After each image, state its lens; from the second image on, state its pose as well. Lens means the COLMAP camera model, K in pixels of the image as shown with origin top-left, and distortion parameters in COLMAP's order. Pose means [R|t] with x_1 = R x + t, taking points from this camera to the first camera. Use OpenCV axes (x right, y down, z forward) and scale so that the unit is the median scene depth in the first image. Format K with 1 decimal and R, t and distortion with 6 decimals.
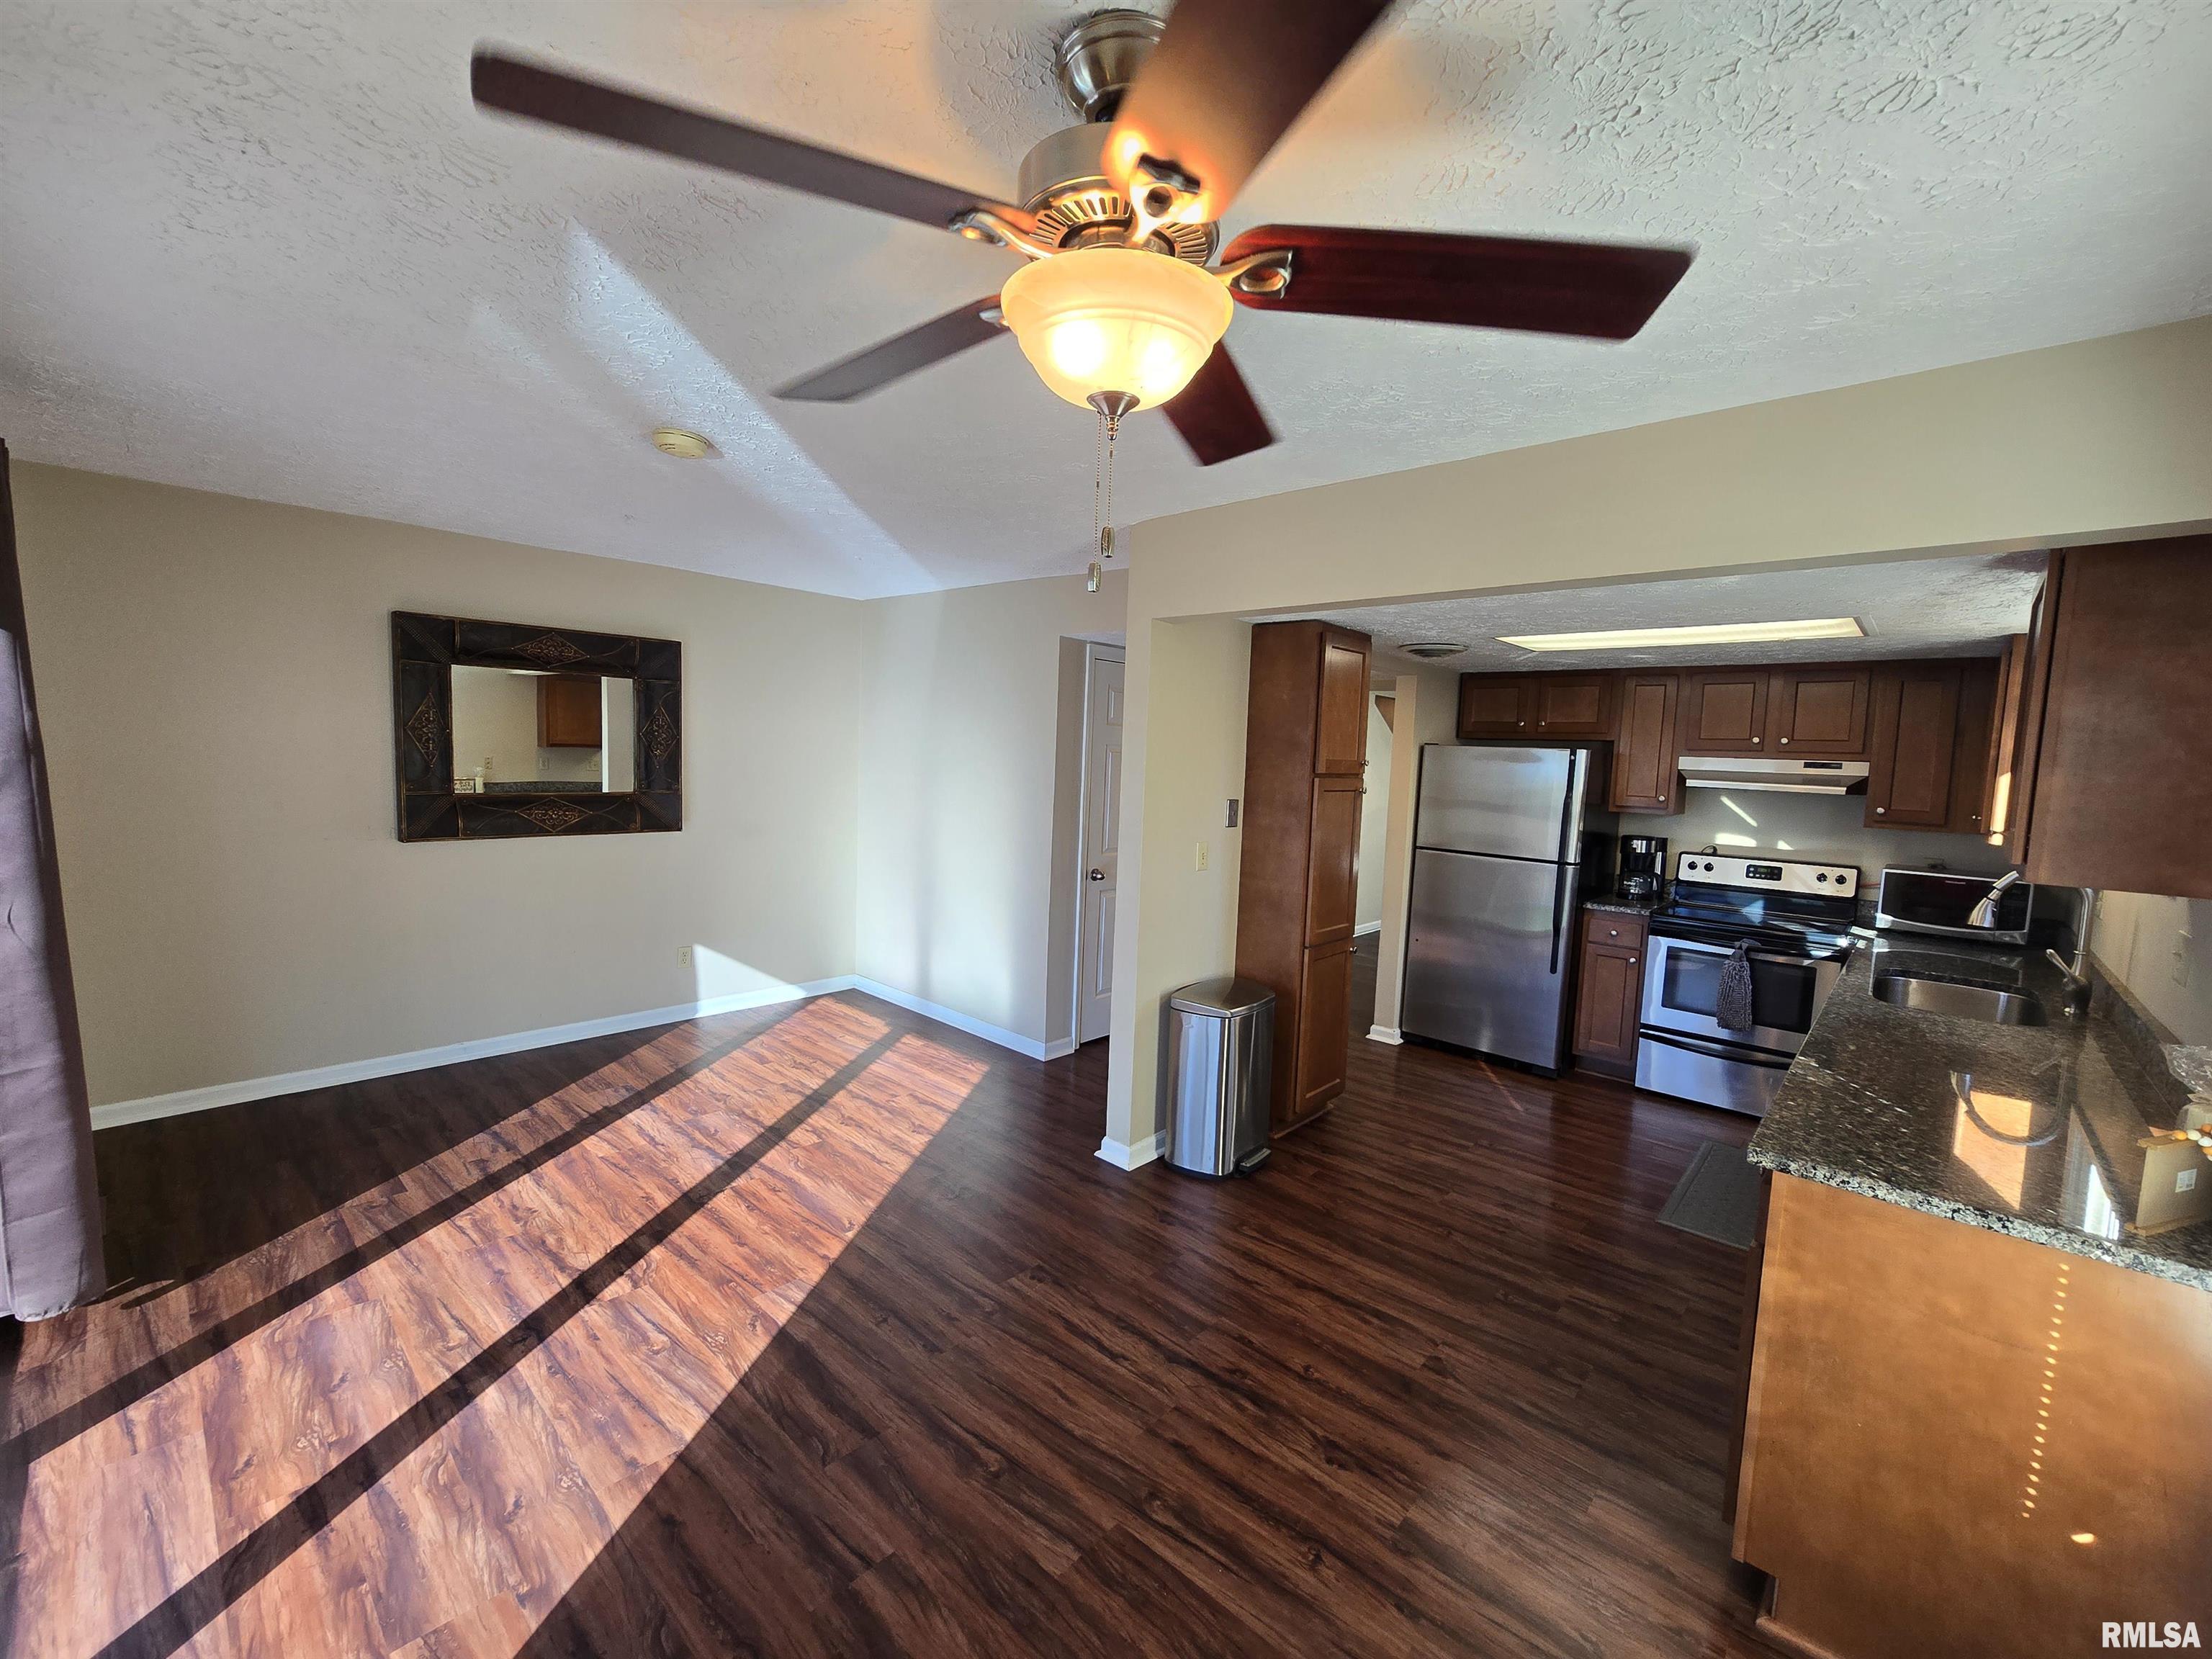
lens RADIAL K [[905.4, 0, 1109.8], [0, 905.4, 831.3], [0, 0, 1]] dist [-0.004665, 0.000899]
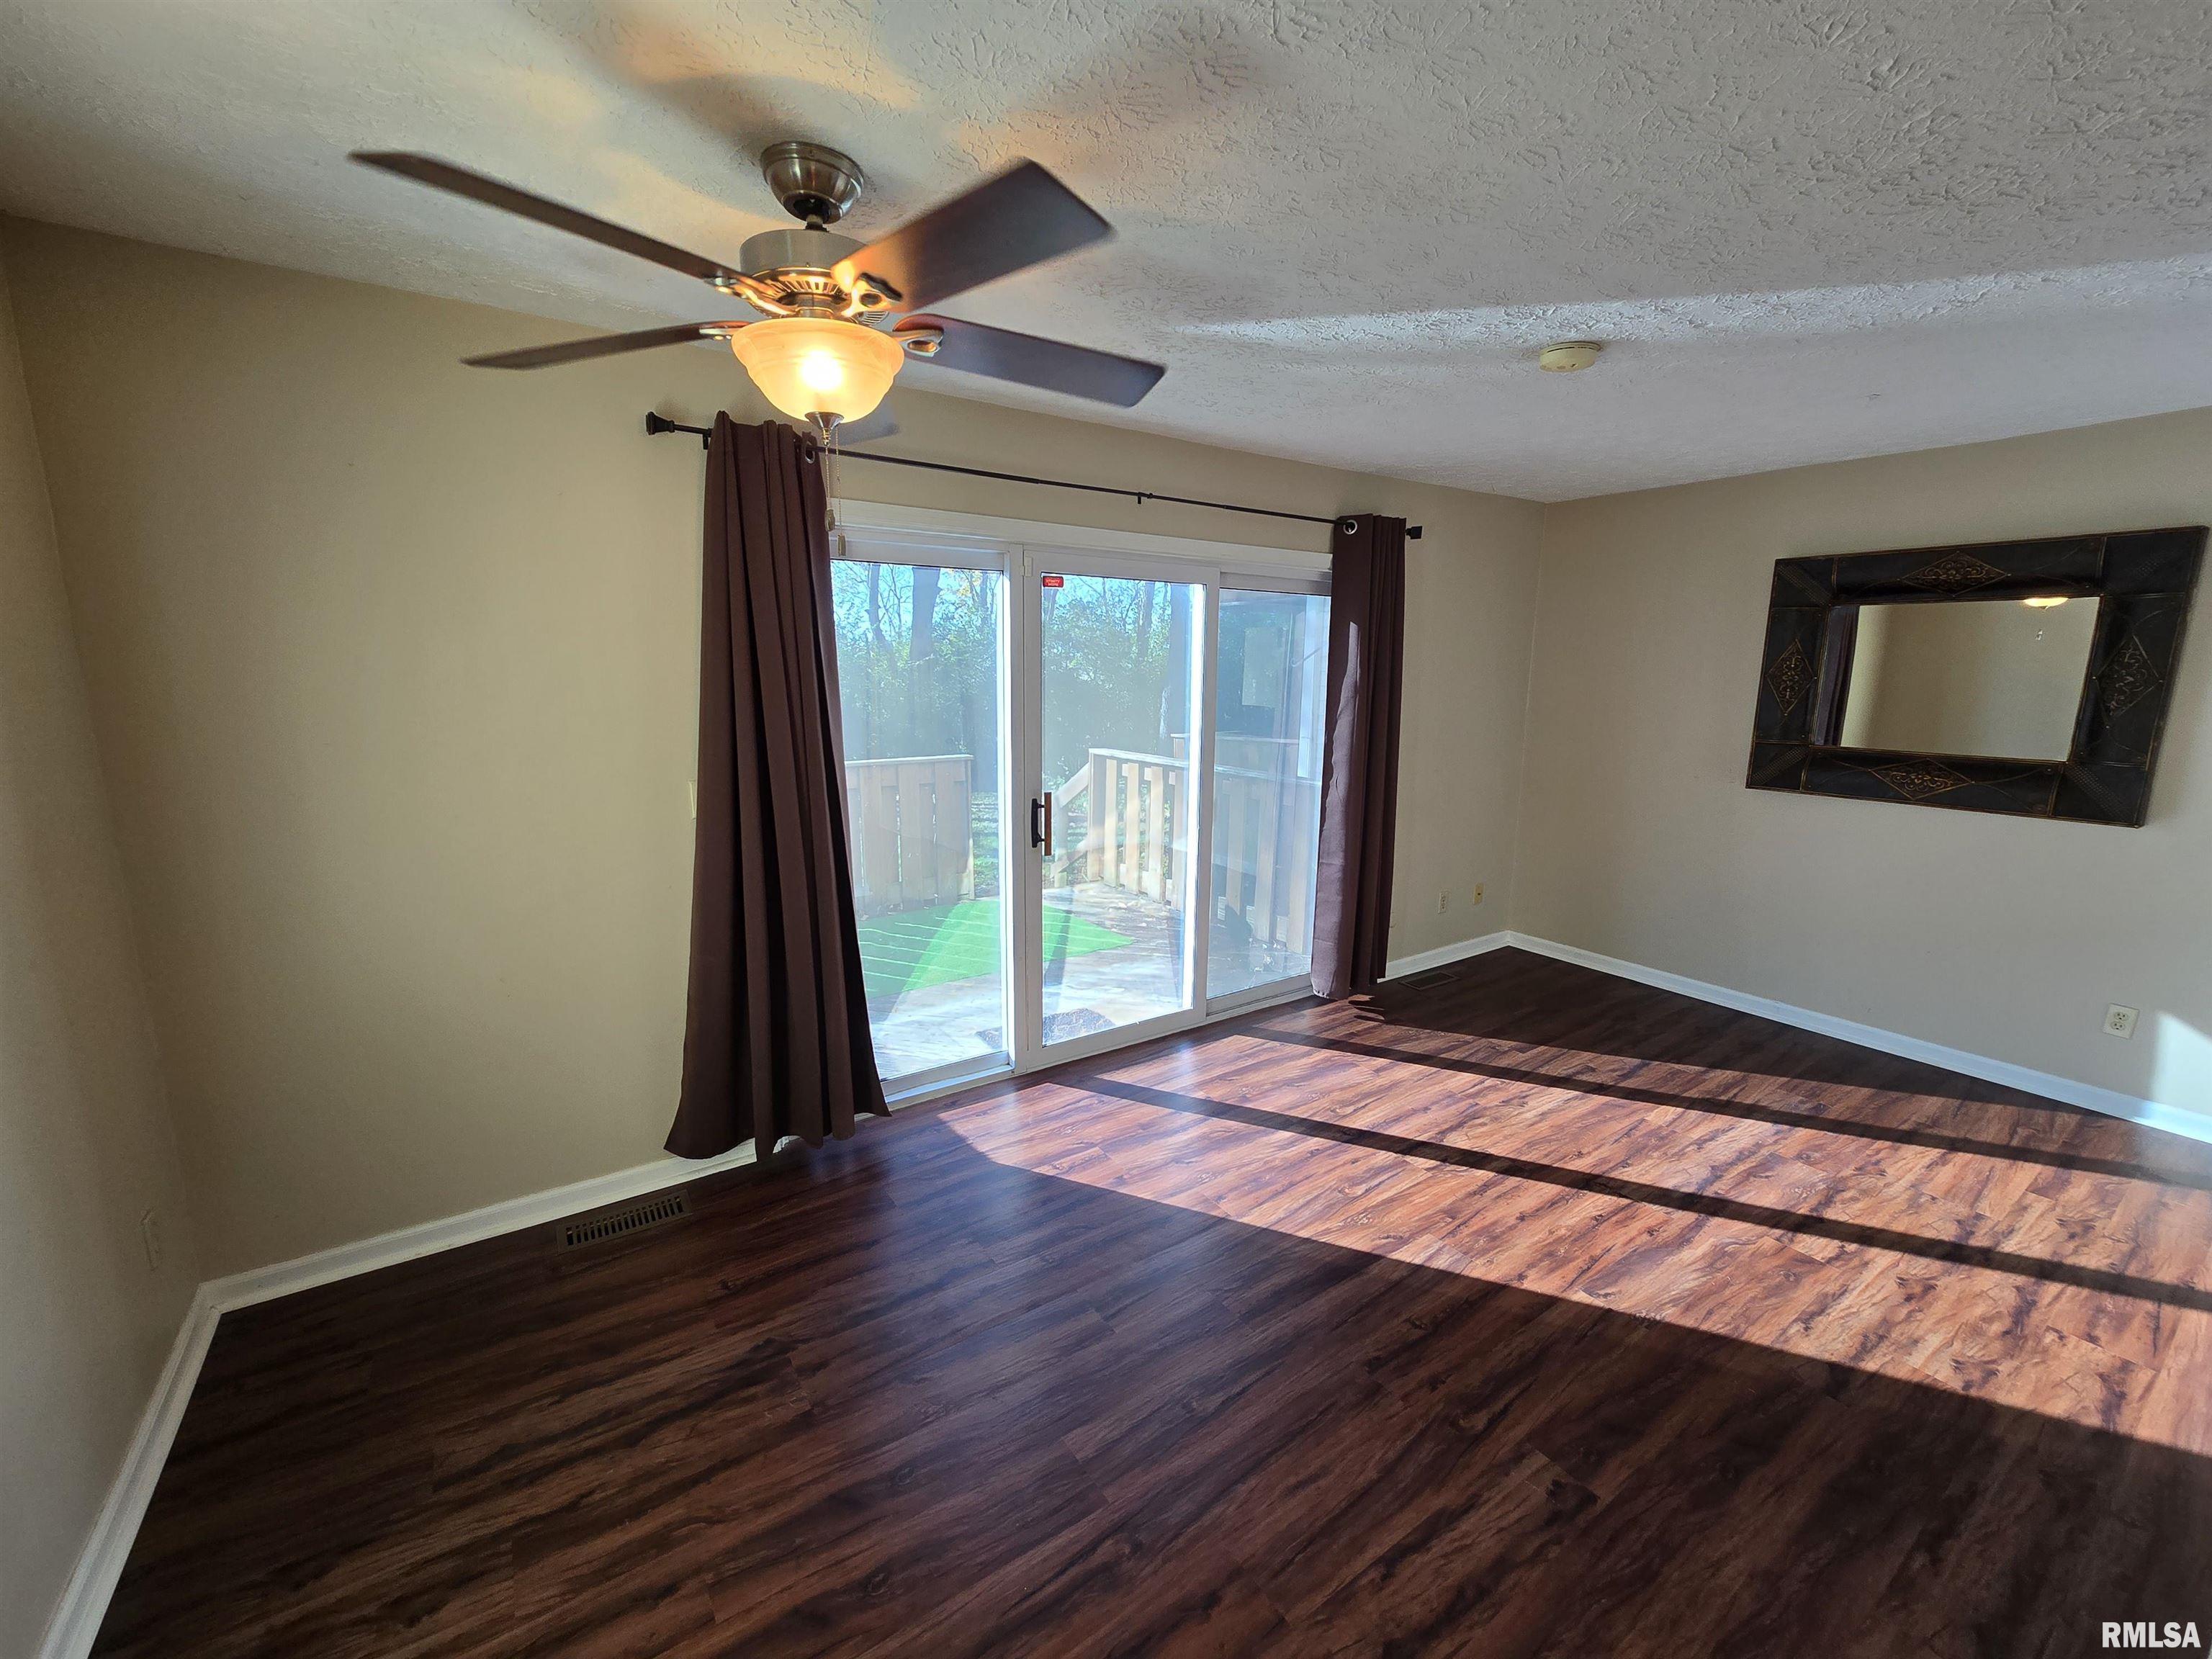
lens RADIAL K [[905.4, 0, 1105.0], [0, 905.4, 833.2], [0, 0, 1]] dist [-0.004665, 0.000899]
pose [[-0.231474, 0.141949, -0.962429, 0.416252], [-0.103841, 0.980041, 0.169521, -0.038701], [0.967283, 0.139179, -0.212114, 0.559984]]
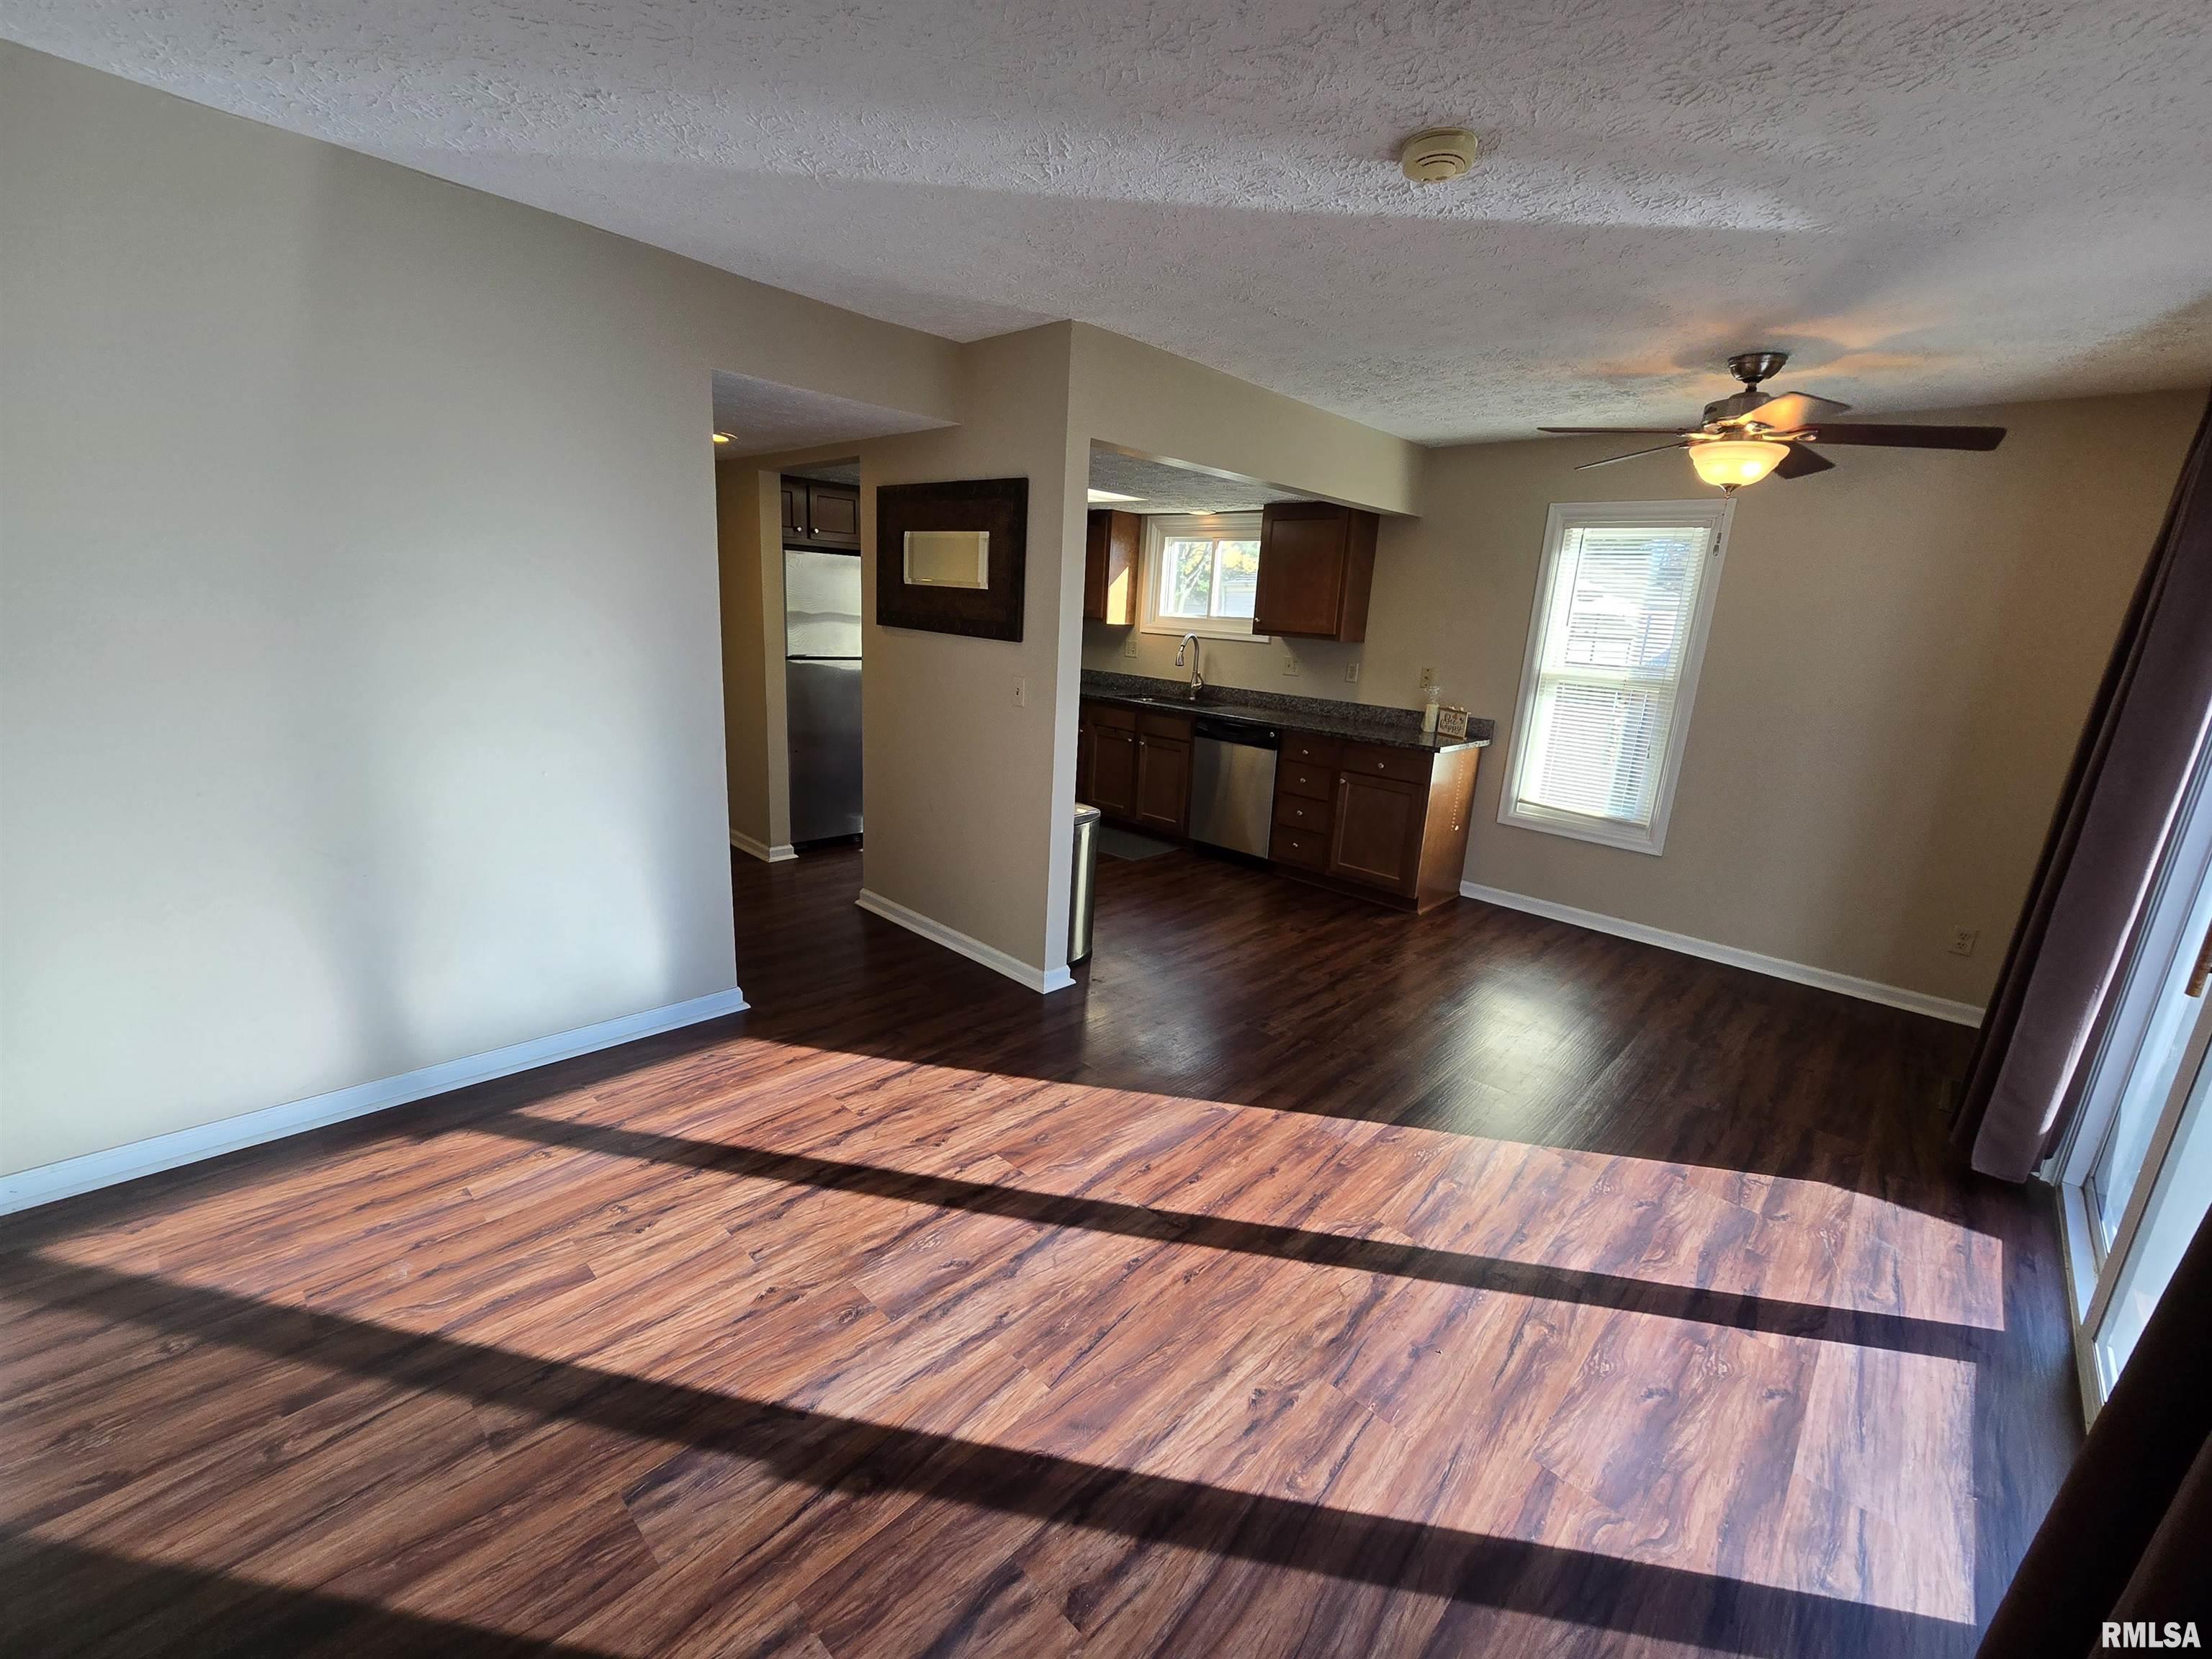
lens RADIAL K [[905.4, 0, 1113.4], [0, 905.4, 830.2], [0, 0, 1]] dist [-0.004665, 0.000899]
pose [[0.017481, -0.277560, 0.960549, -0.903326], [0.030866, 0.960388, 0.276951, -0.088801], [-0.999371, 0.024807, 0.025355, 0.869351]]
